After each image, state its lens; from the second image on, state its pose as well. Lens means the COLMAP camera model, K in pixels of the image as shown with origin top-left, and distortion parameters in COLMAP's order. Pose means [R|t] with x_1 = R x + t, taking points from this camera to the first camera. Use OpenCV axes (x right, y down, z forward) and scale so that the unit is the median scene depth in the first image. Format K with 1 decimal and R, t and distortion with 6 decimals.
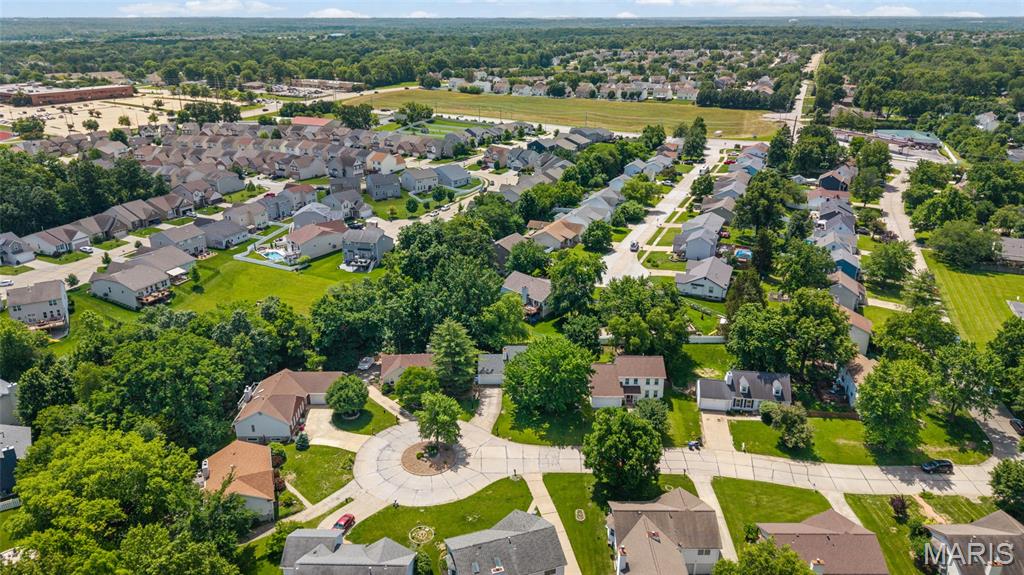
lens RADIAL K [[686.0, 0, 512.0], [0, 686.0, 287.5], [0, 0, 1]] dist [0.014550, 0.000651]
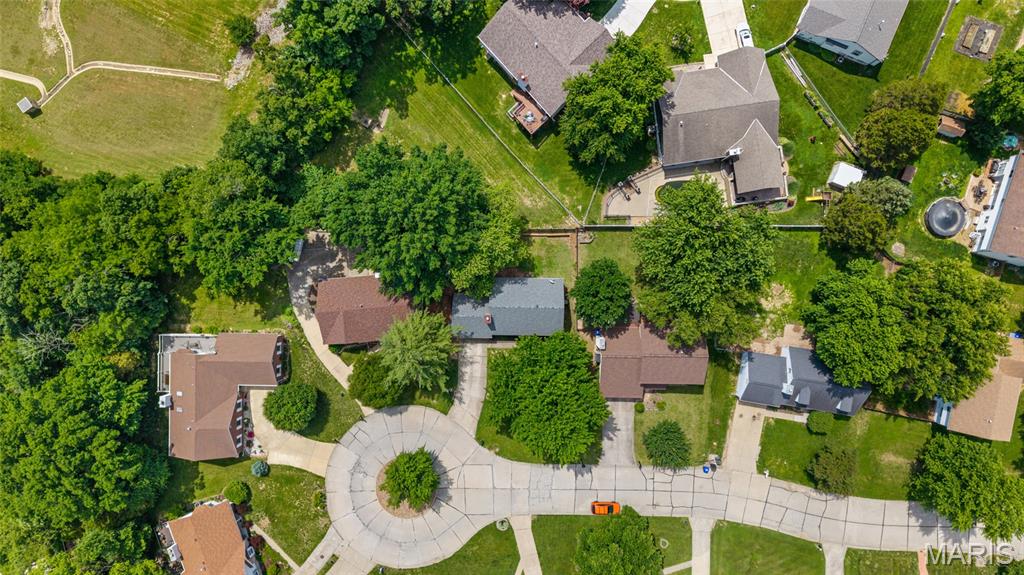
lens RADIAL K [[686.0, 0, 512.0], [0, 686.0, 287.5], [0, 0, 1]] dist [0.014550, 0.000651]
pose [[0.999482, 0.007408, -0.031333, 0.040112], [0.026403, 0.368365, 0.929306, -0.634092], [0.018426, -0.929652, 0.367979, 0.852408]]
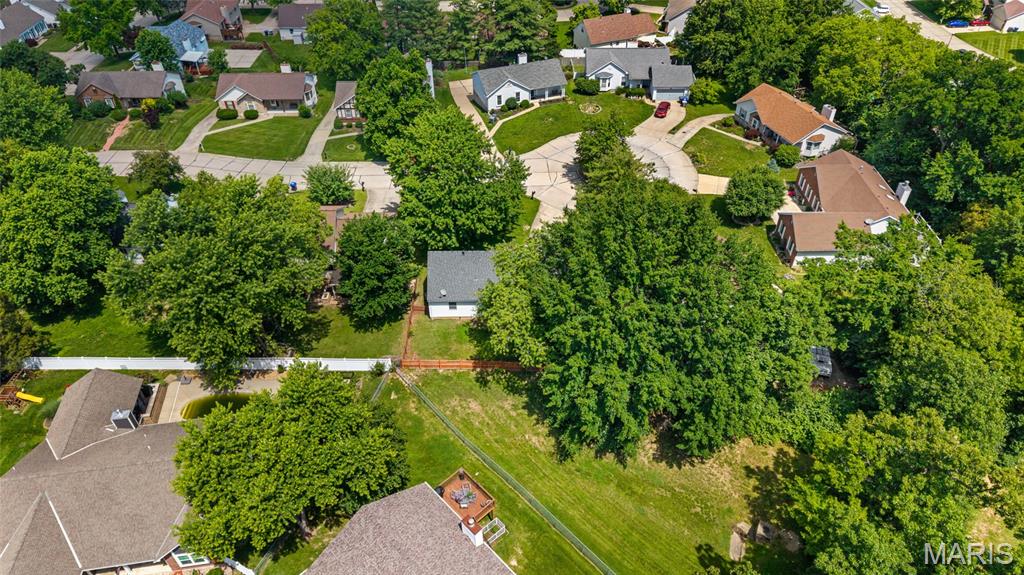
lens RADIAL K [[686.0, 0, 512.0], [0, 686.0, 287.5], [0, 0, 1]] dist [0.014550, 0.000651]
pose [[-0.999938, 0.011048, -0.001382, 0.003704], [0.003765, 0.452307, 0.891854, -0.419050], [0.010478, 0.891794, -0.452320, 1.411826]]
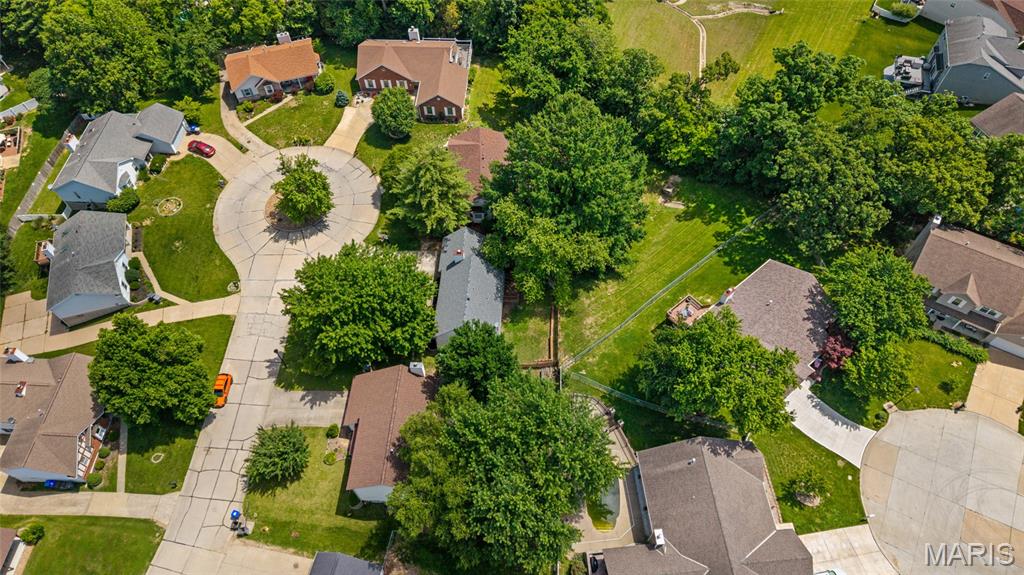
lens RADIAL K [[686.0, 0, 512.0], [0, 686.0, 287.5], [0, 0, 1]] dist [0.014550, 0.000651]
pose [[-0.055833, 0.836049, -0.545807, 0.402625], [-0.353393, 0.494725, 0.793953, -0.465016], [0.933807, 0.237213, 0.267832, 0.974737]]
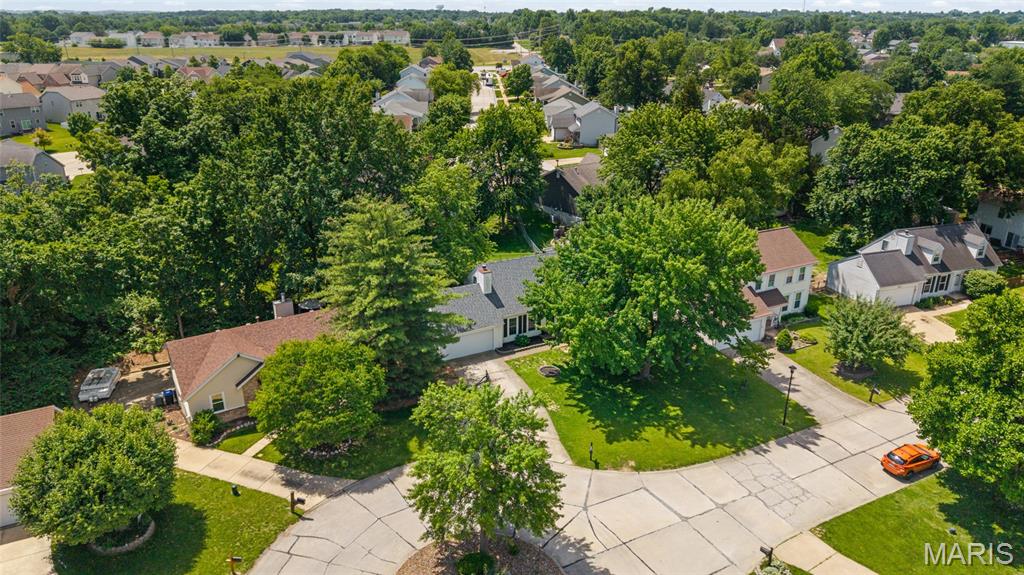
lens RADIAL K [[707.1, 0, 511.8], [0, 707.1, 259.6], [0, 0, 1]] dist [-0.000762, 0.000167]
pose [[0.887116, -0.147203, 0.437444, -0.207332], [0.163820, 0.986490, -0.000257, 0.096990], [-0.431496, 0.071890, 0.899246, 0.657863]]
